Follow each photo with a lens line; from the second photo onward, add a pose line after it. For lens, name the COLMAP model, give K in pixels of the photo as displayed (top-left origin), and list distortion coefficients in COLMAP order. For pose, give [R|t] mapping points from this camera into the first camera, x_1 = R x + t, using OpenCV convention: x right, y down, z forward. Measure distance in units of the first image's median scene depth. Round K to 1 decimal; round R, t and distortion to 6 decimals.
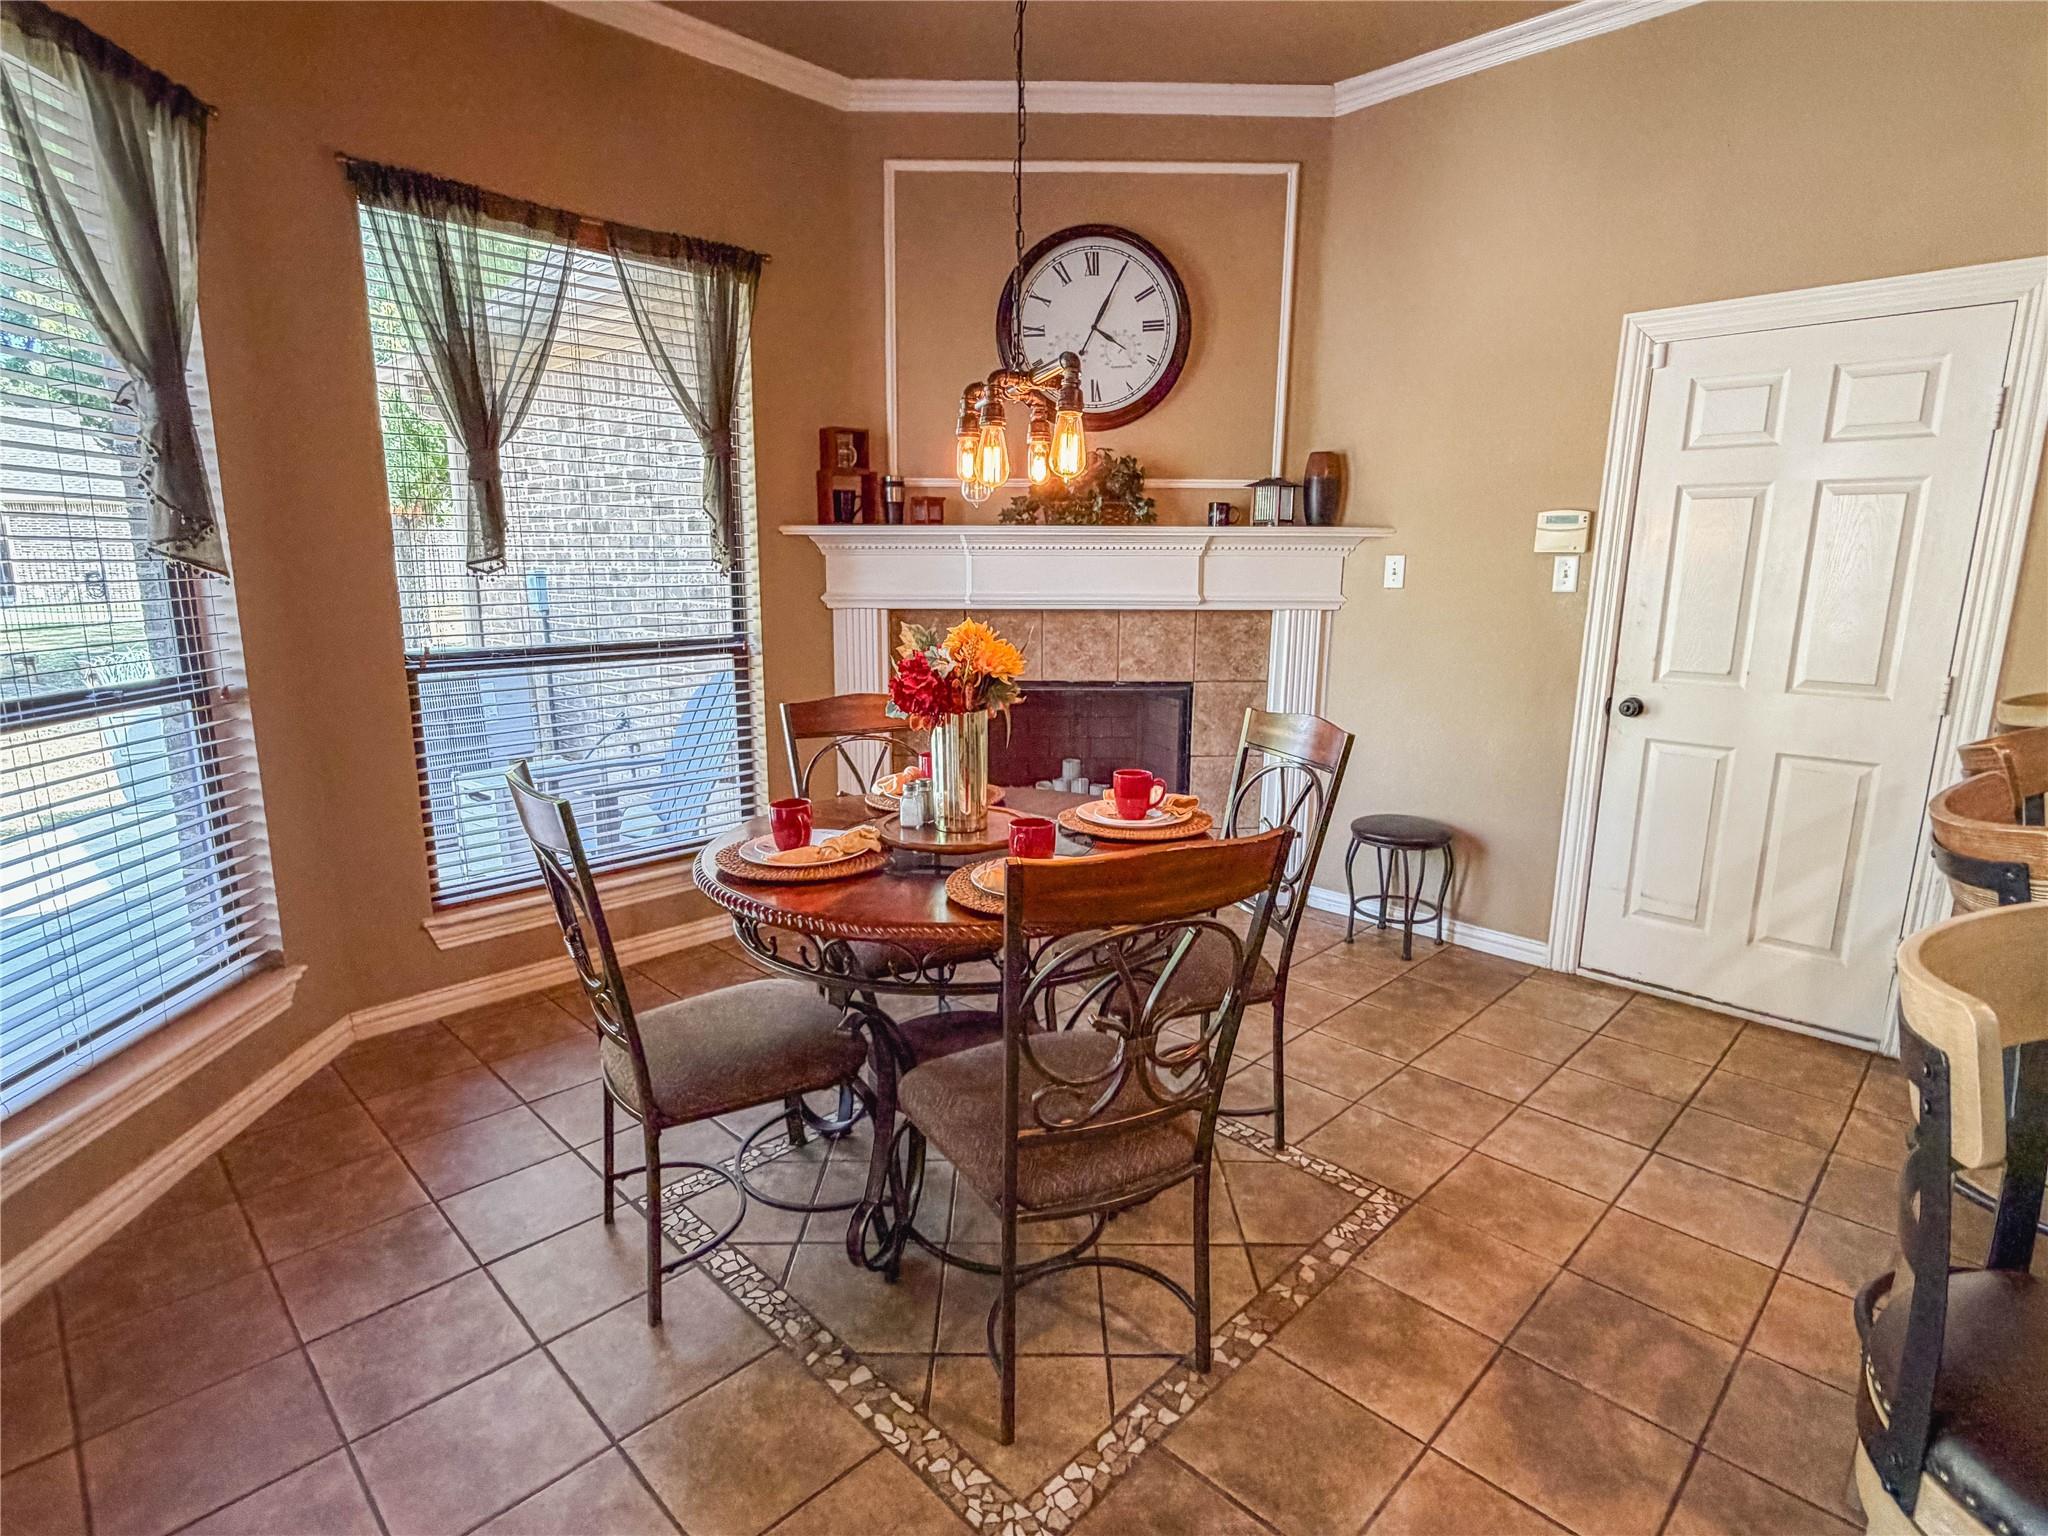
lens RADIAL K [[1052.6, 0, 1020.1], [0, 1052.6, 771.3], [0, 0, 1]] dist [0.004736, 0.000586]
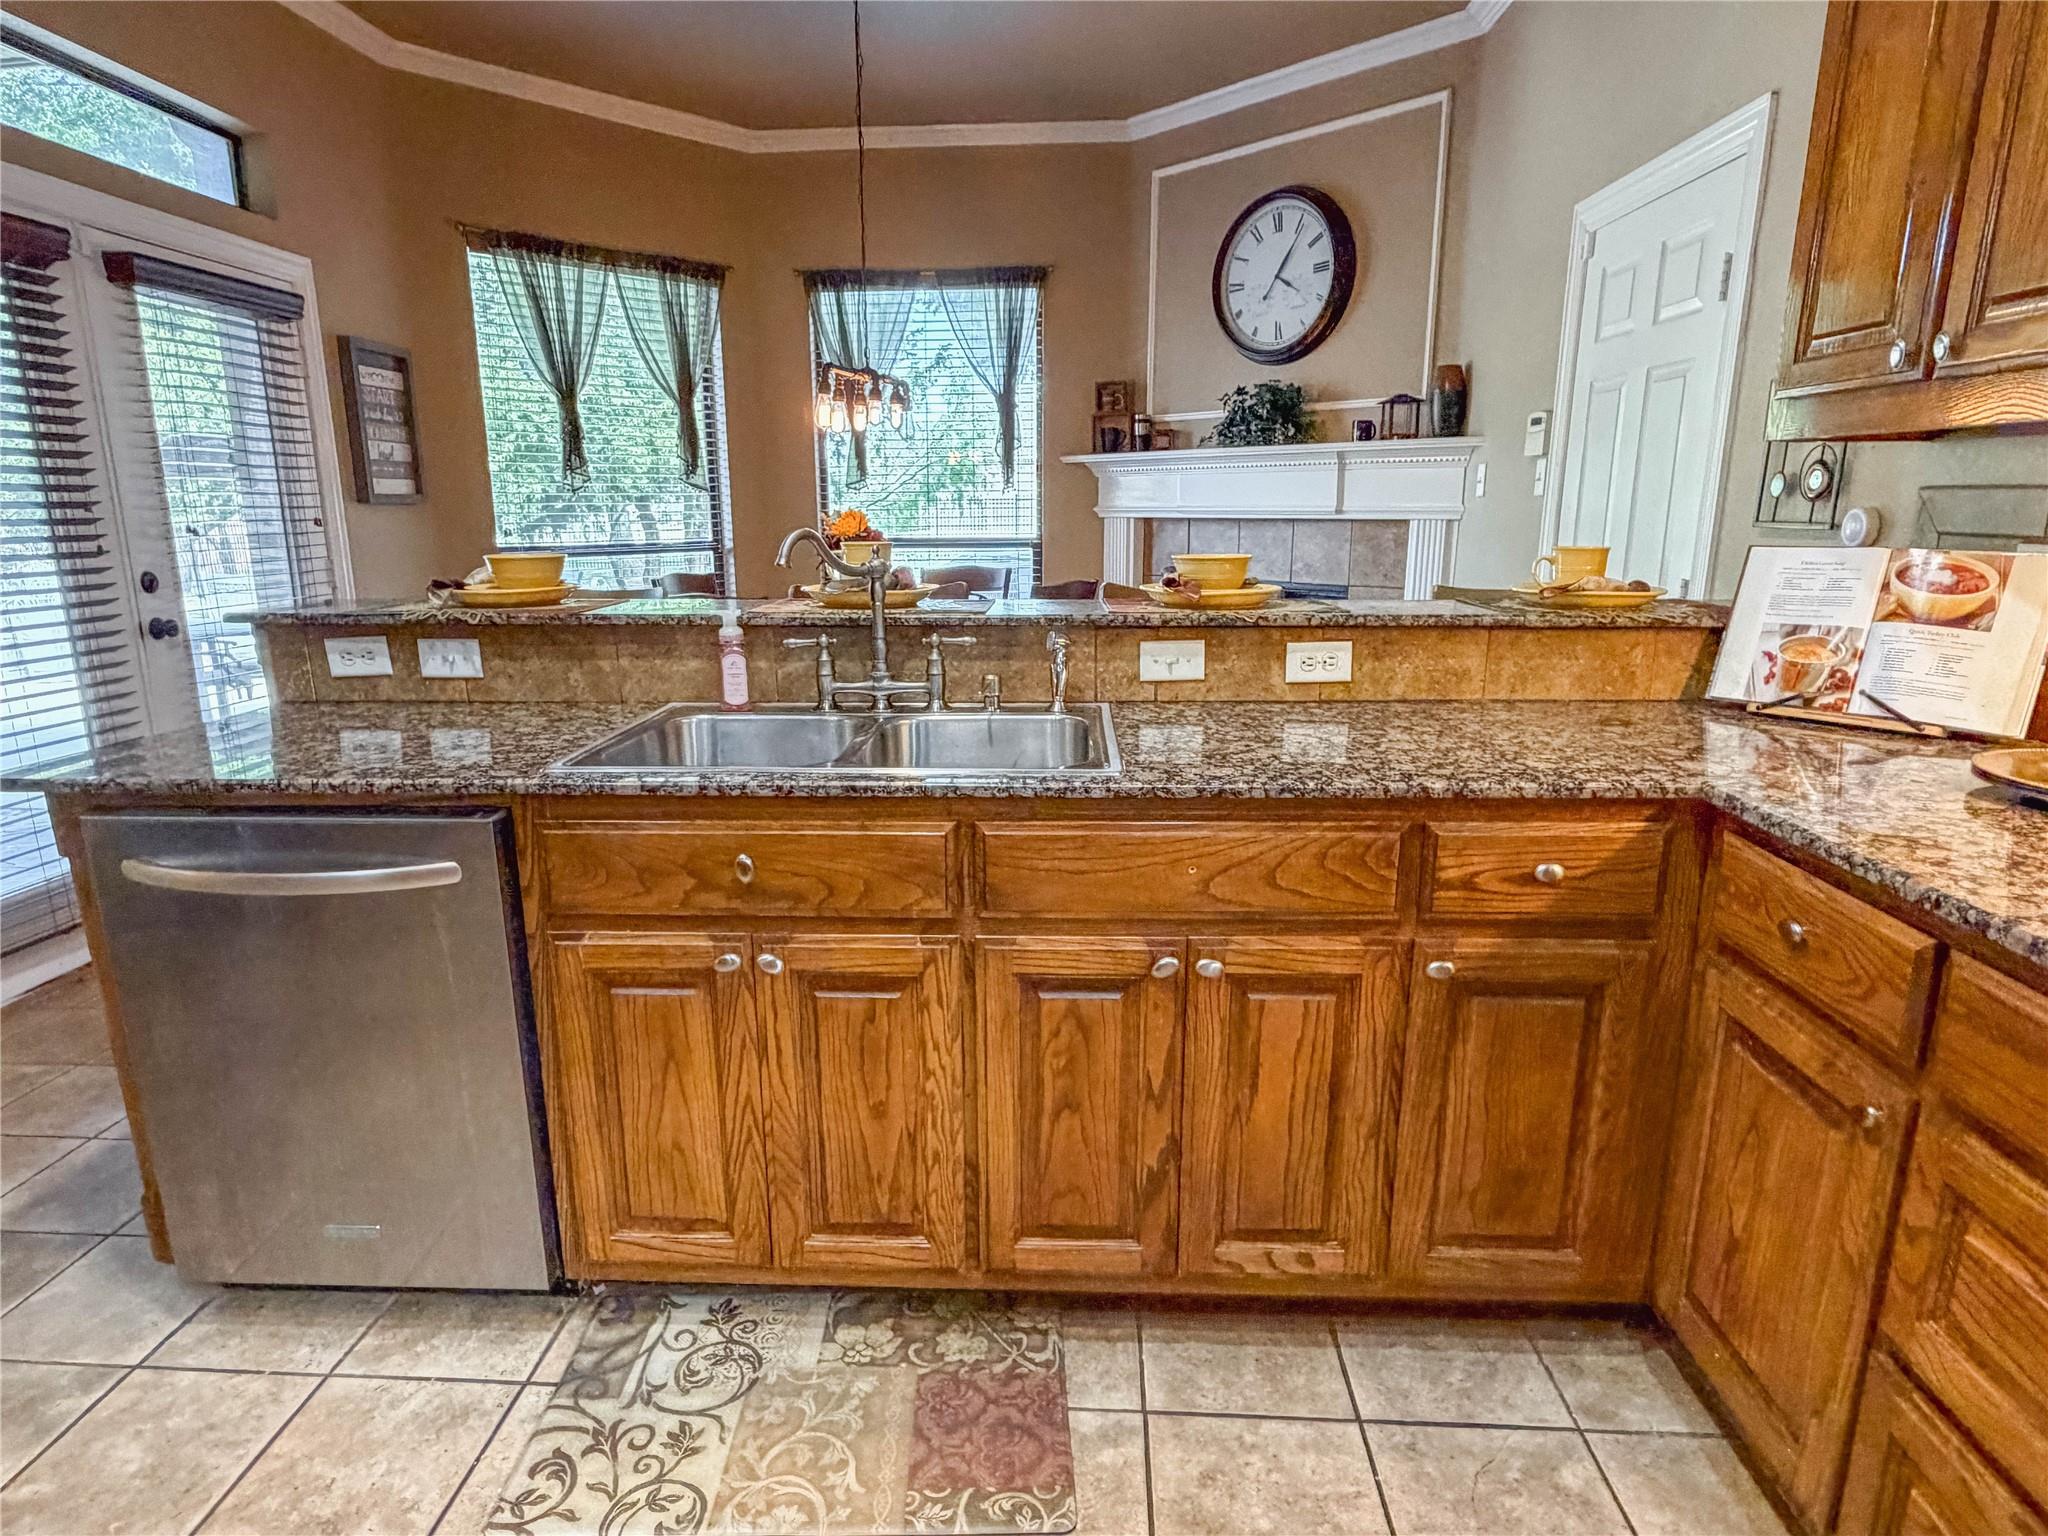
lens RADIAL K [[1128.7, 0, 1020.2], [0, 1128.7, 761.9], [0, 0, 1]] dist [0.014229, 0.001853]
pose [[0.671249, 0.161240, -0.723482, 0.880095], [-0.141593, 0.985973, 0.088369, 0.043744], [0.727582, 0.043122, 0.684664, -0.055767]]
